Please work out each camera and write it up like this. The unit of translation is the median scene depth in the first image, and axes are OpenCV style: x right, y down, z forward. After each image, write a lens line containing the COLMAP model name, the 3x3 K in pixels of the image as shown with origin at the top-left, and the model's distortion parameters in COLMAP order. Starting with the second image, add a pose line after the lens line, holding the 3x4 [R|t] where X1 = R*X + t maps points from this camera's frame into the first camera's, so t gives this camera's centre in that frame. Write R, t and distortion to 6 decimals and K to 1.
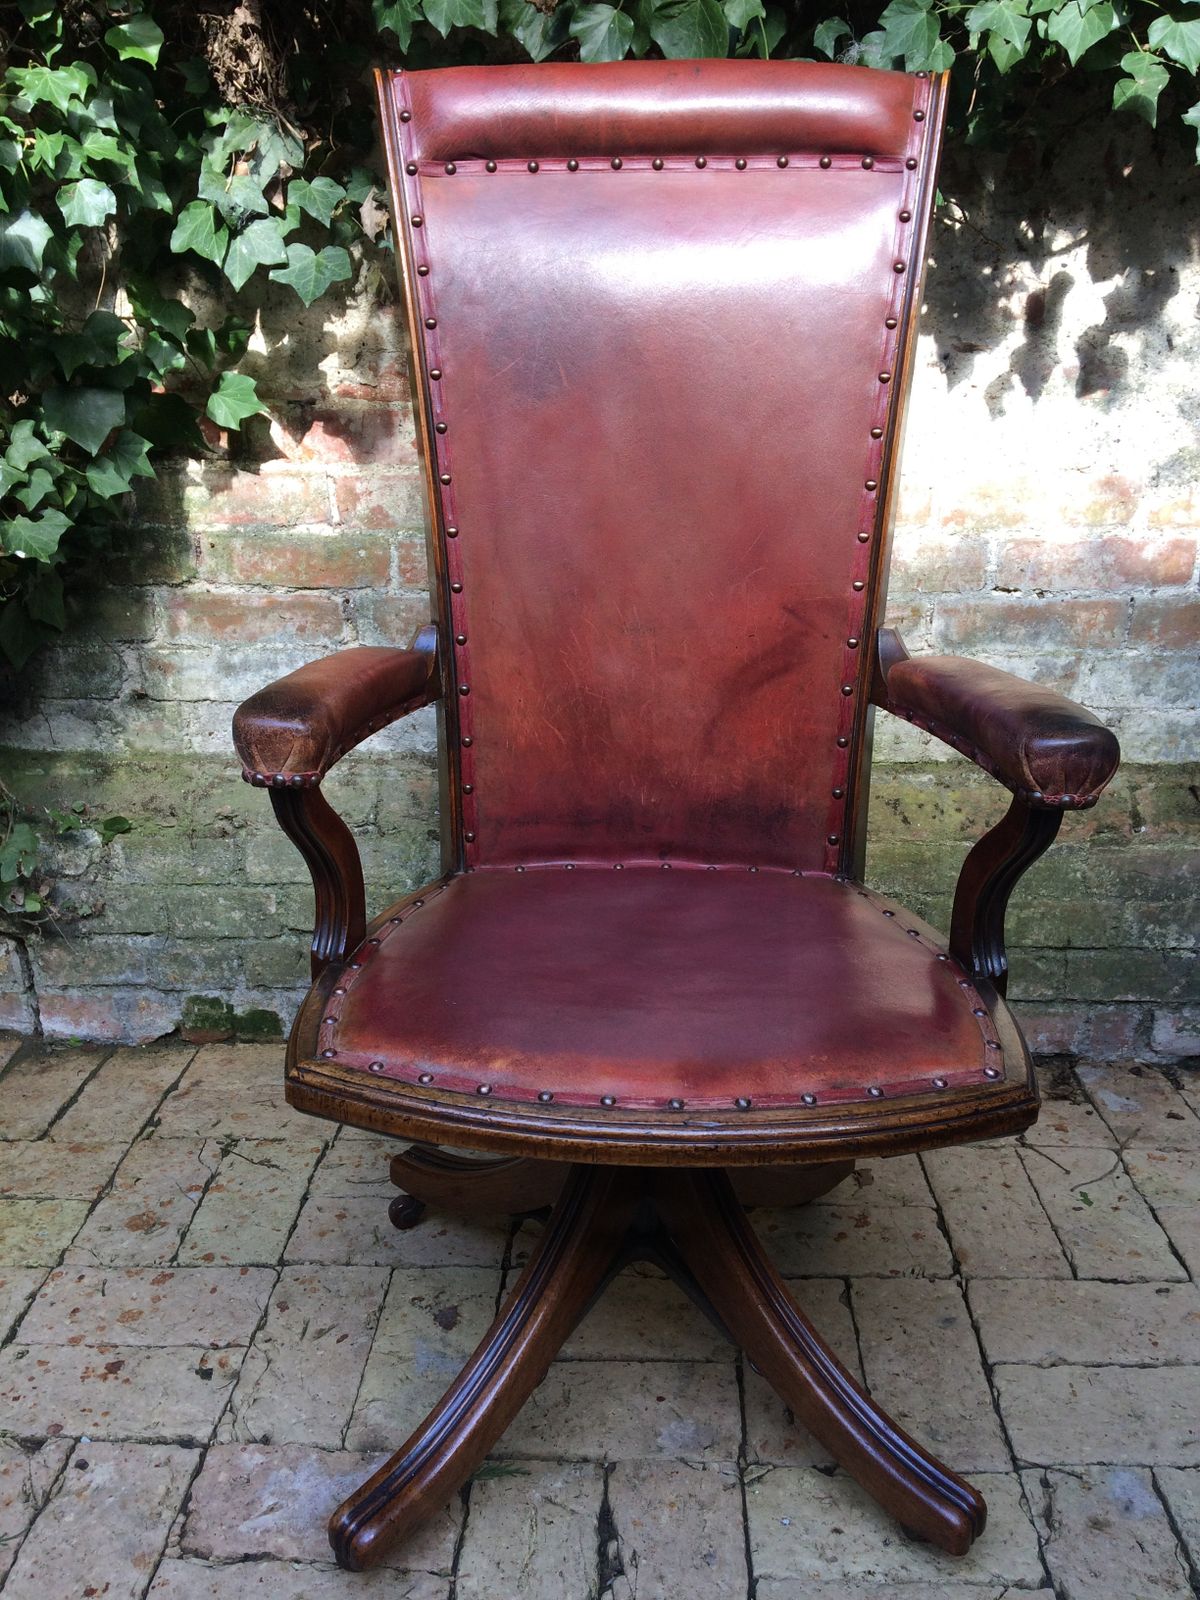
lens RADIAL K [[1357.8, 0, 594.3], [0, 1357.8, 789.5], [0, 0, 1]] dist [0.121114, -0.181155]
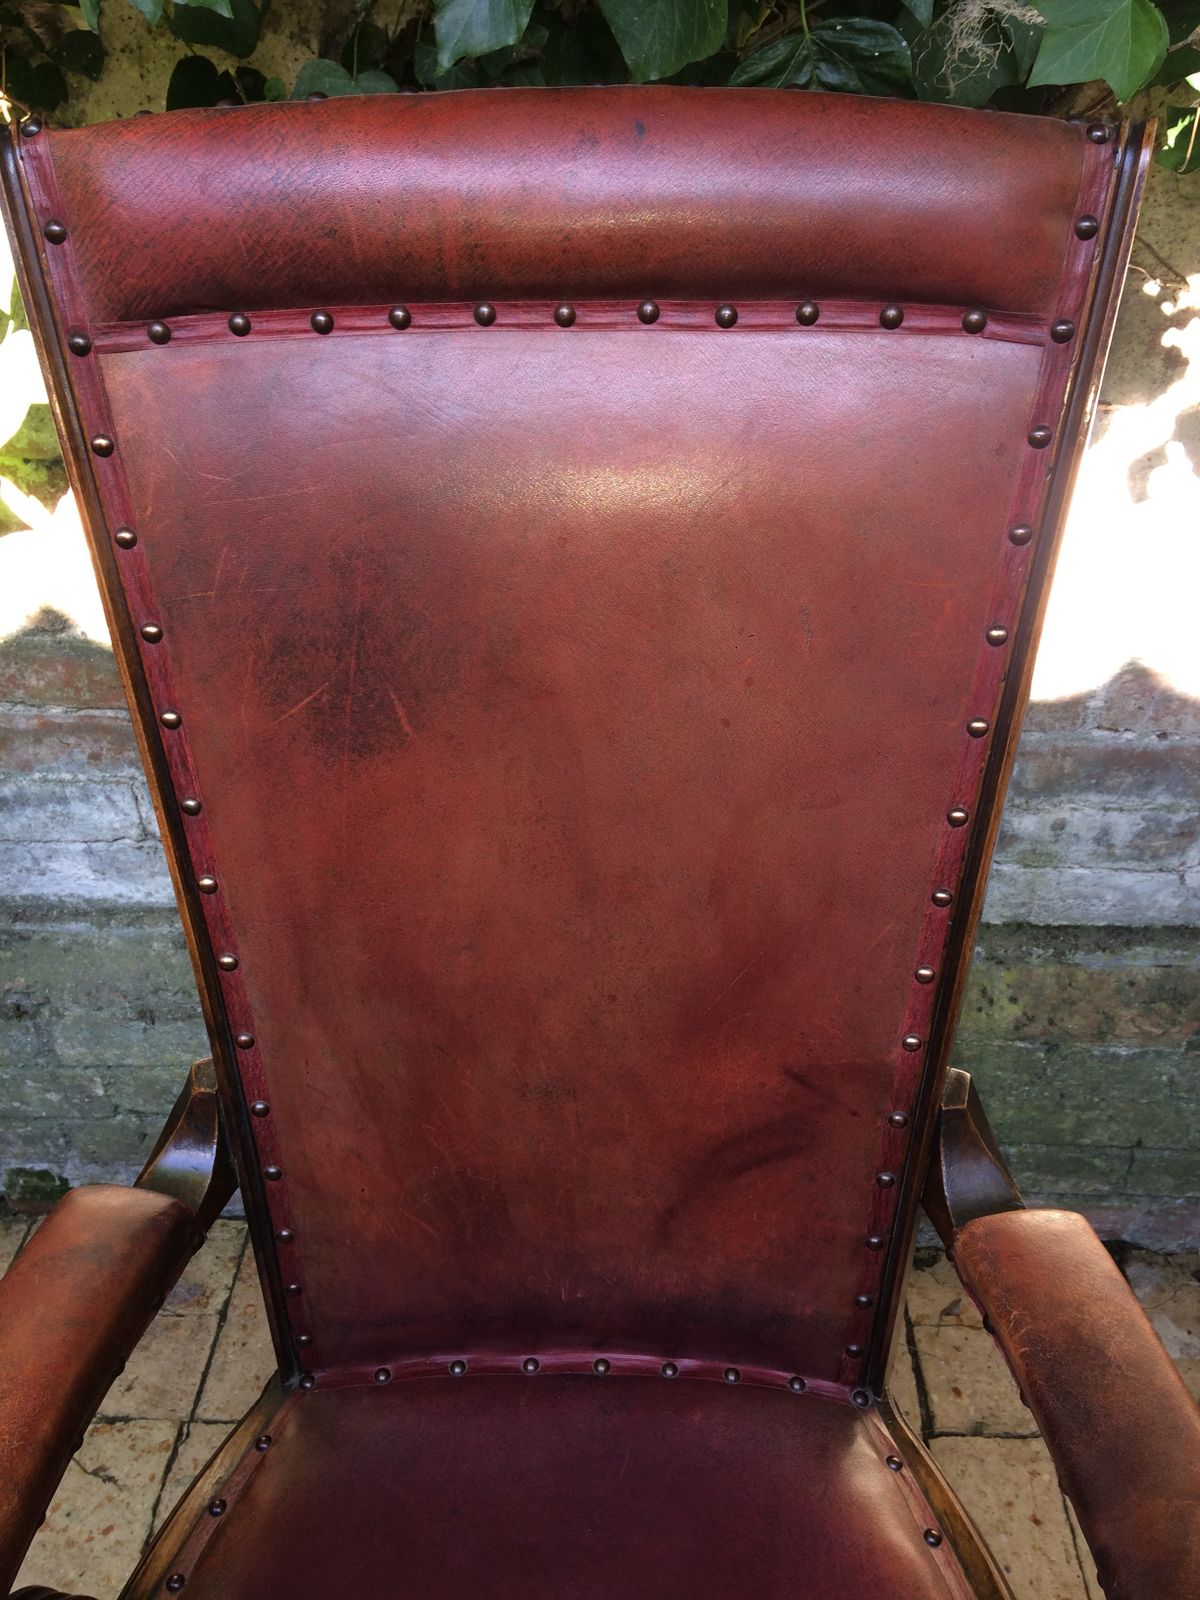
lens RADIAL K [[1362.8, 0, 600.1], [0, 1362.8, 787.5], [0, 0, 1]] dist [0.119198, -0.178902]
pose [[0.999926, 0.001906, 0.012051, 0.041689], [-0.005380, 0.955388, 0.295305, -0.385761], [-0.010950, -0.295348, 0.955327, 0.401232]]
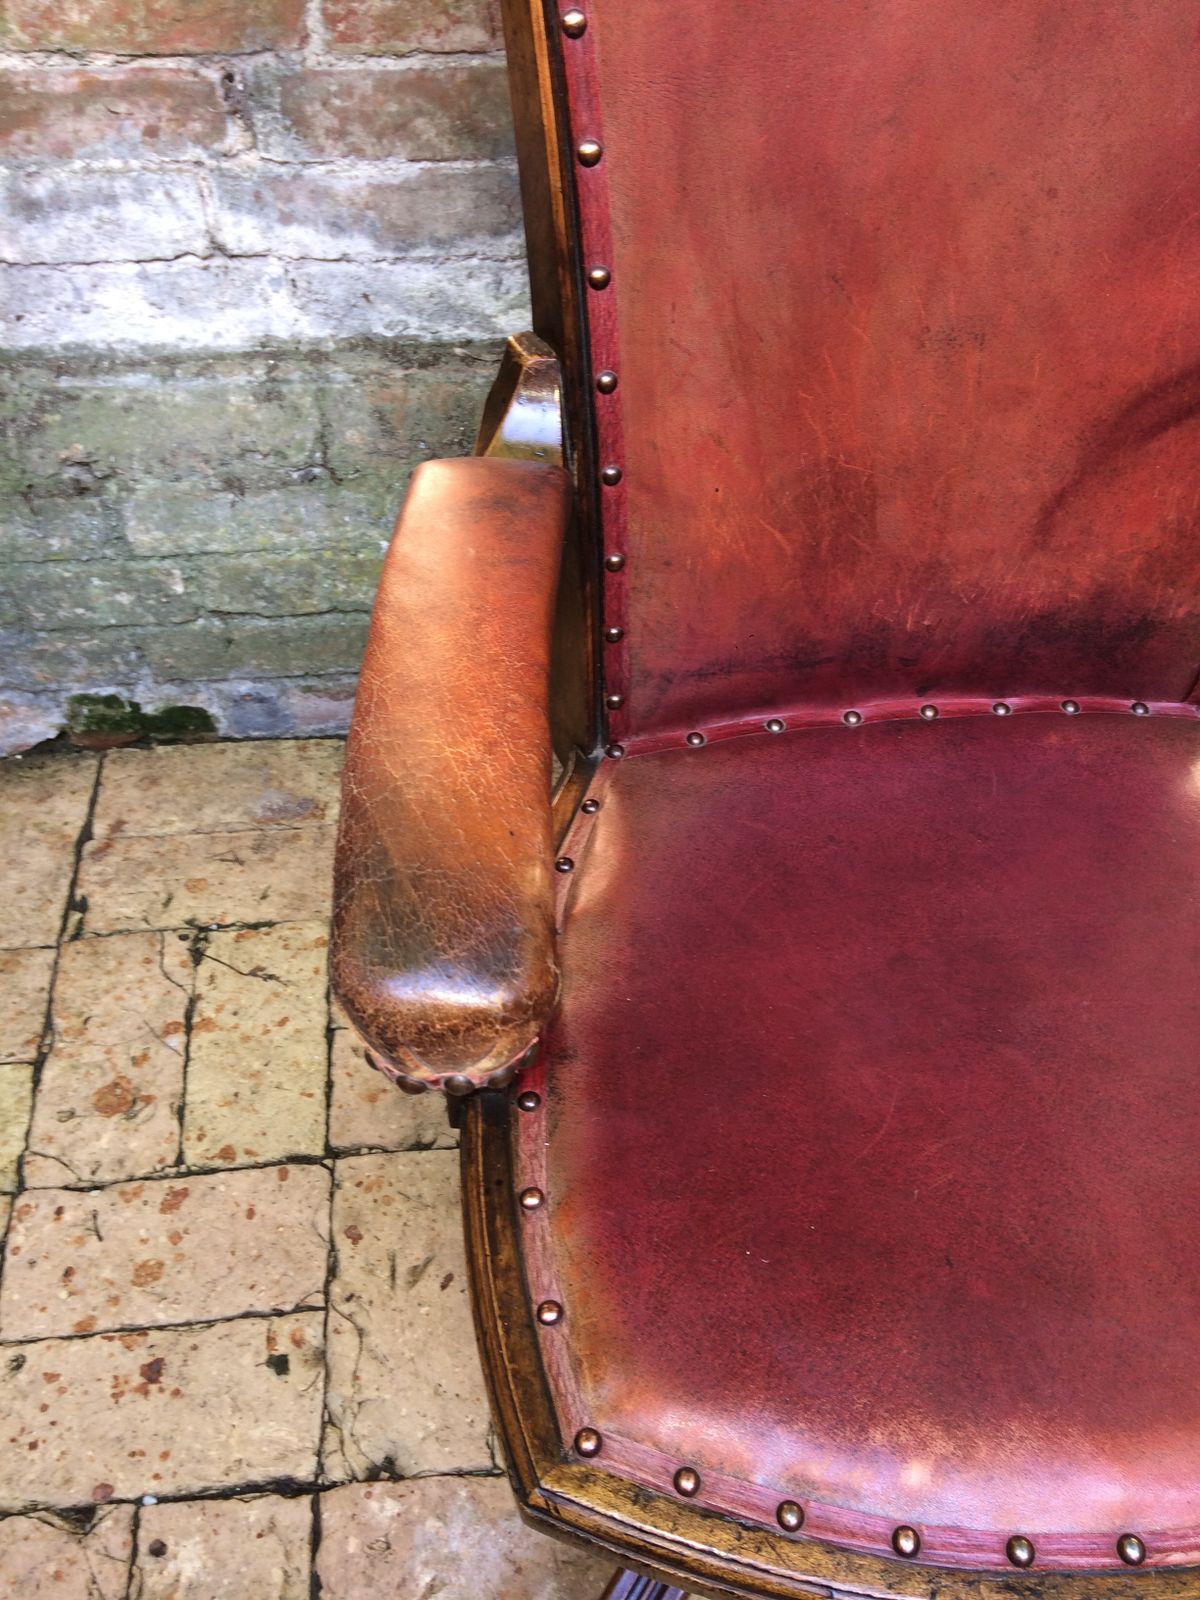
lens RADIAL K [[1357.8, 0, 597.7], [0, 1357.8, 792.5], [0, 0, 1]] dist [0.121114, -0.181155]
pose [[0.988368, -0.090031, 0.122569, -0.158896], [0.015522, 0.861453, 0.507600, -0.209866], [-0.151287, -0.499793, 0.852830, 0.443563]]
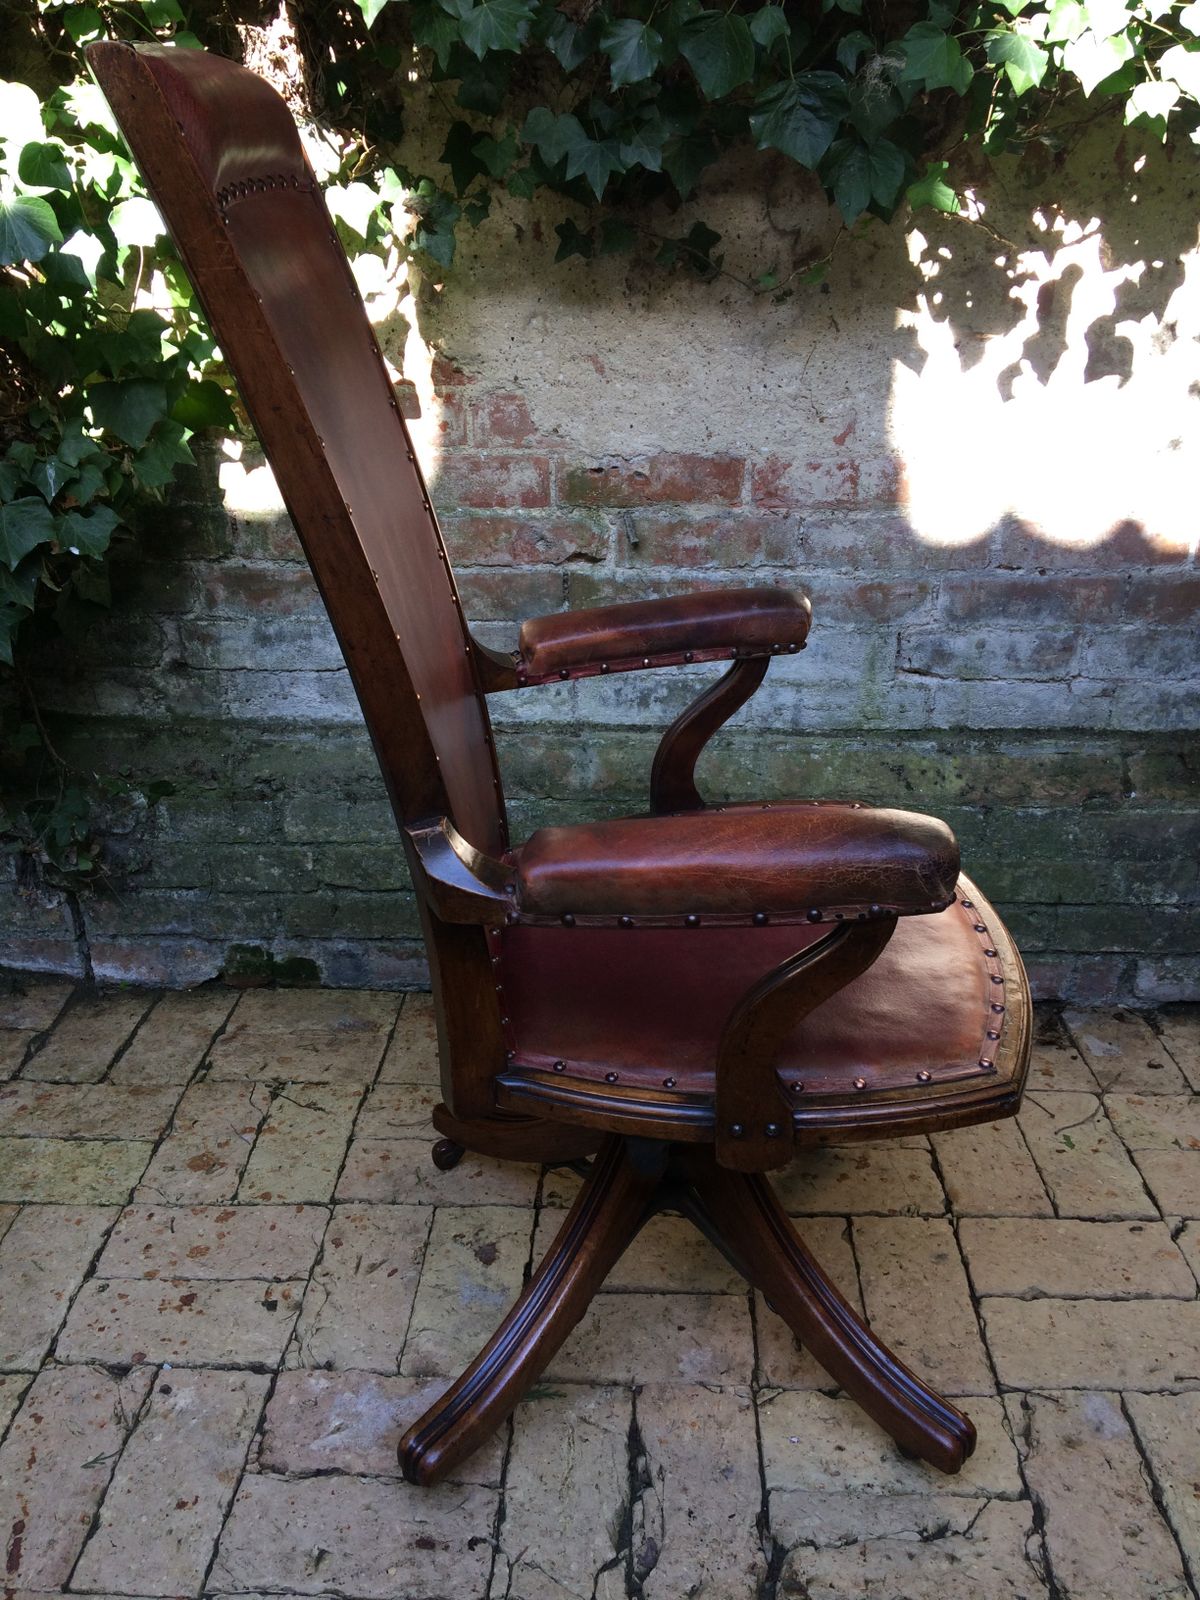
lens RADIAL K [[1358.8, 0, 592.1], [0, 1358.8, 788.7], [0, 0, 1]] dist [0.119948, -0.182694]
pose [[0.999997, 0.000732, 0.002195, -0.023847], [-0.000904, 0.996848, 0.079333, -0.072415], [-0.002130, -0.079334, 0.996846, -0.066298]]
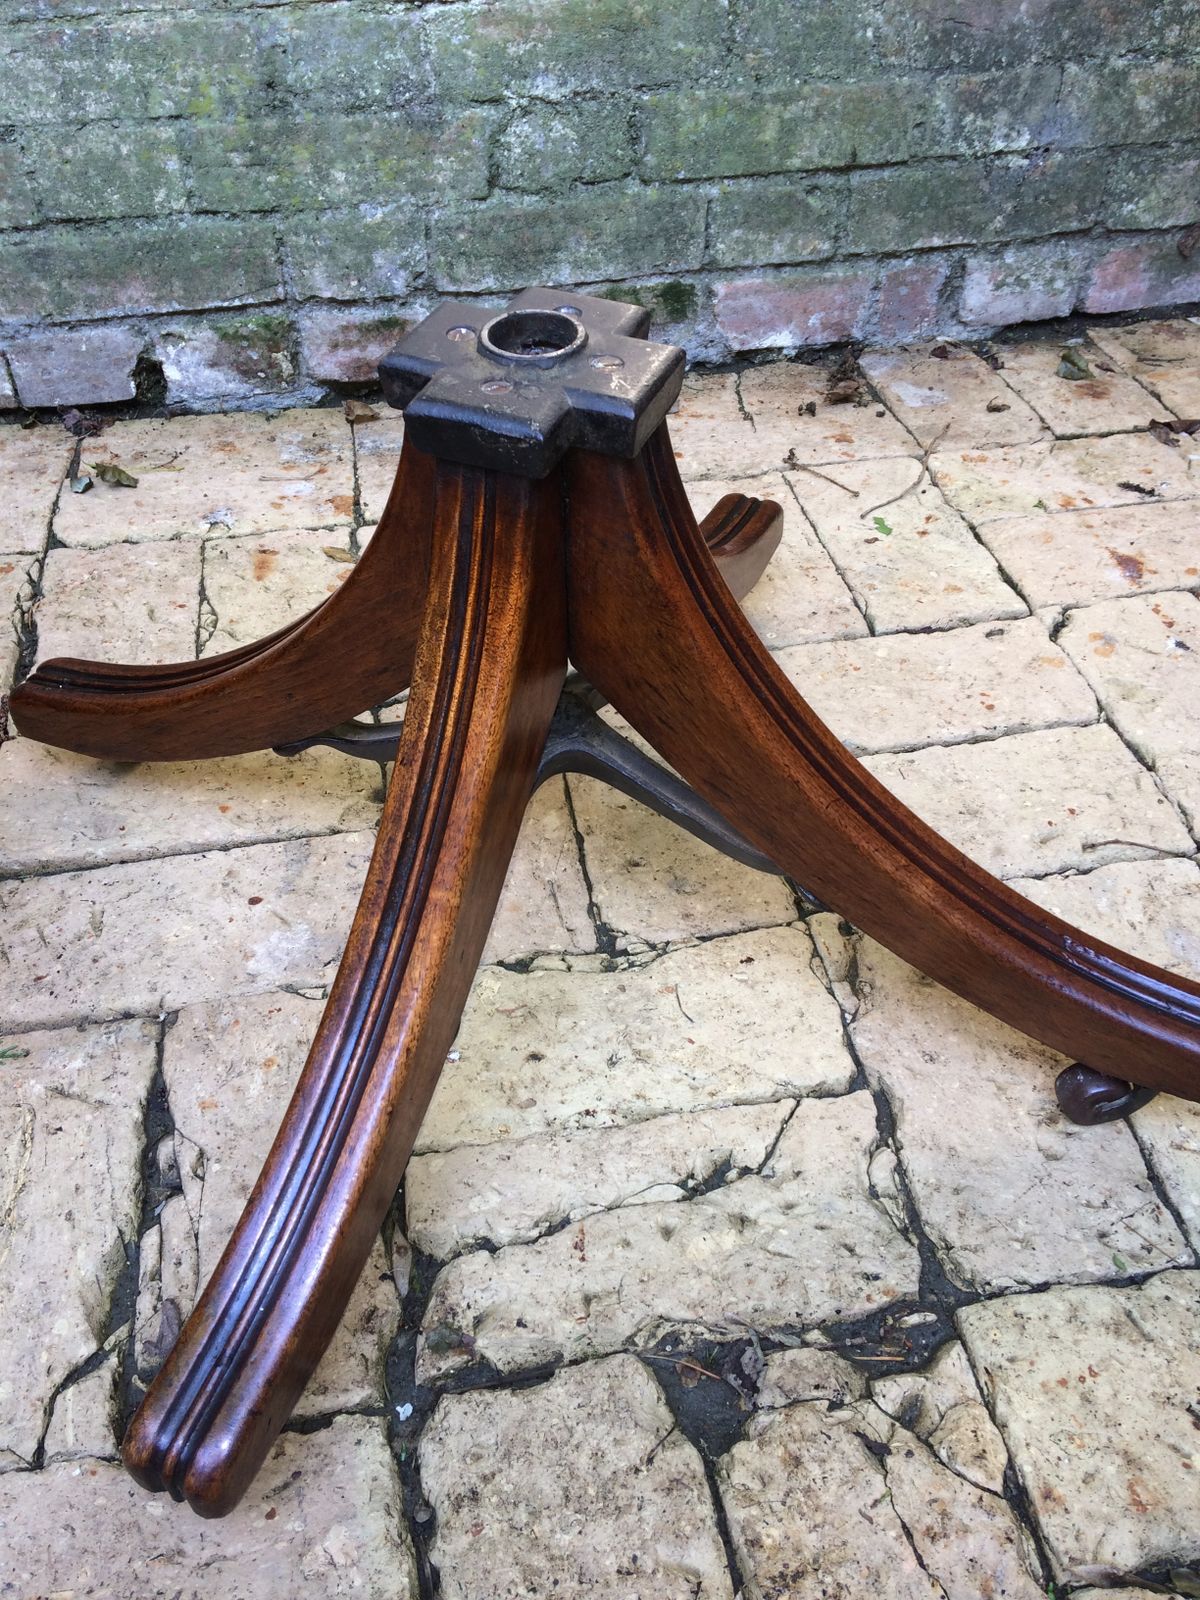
lens RADIAL K [[1362.8, 0, 599.6], [0, 1362.8, 799.2], [0, 0, 1]] dist [0.119198, -0.178902]
pose [[0.978032, -0.146437, 0.148354, 0.103223], [0.075818, 0.912842, 0.401211, 0.145748], [-0.194176, -0.381149, 0.903892, 0.382612]]
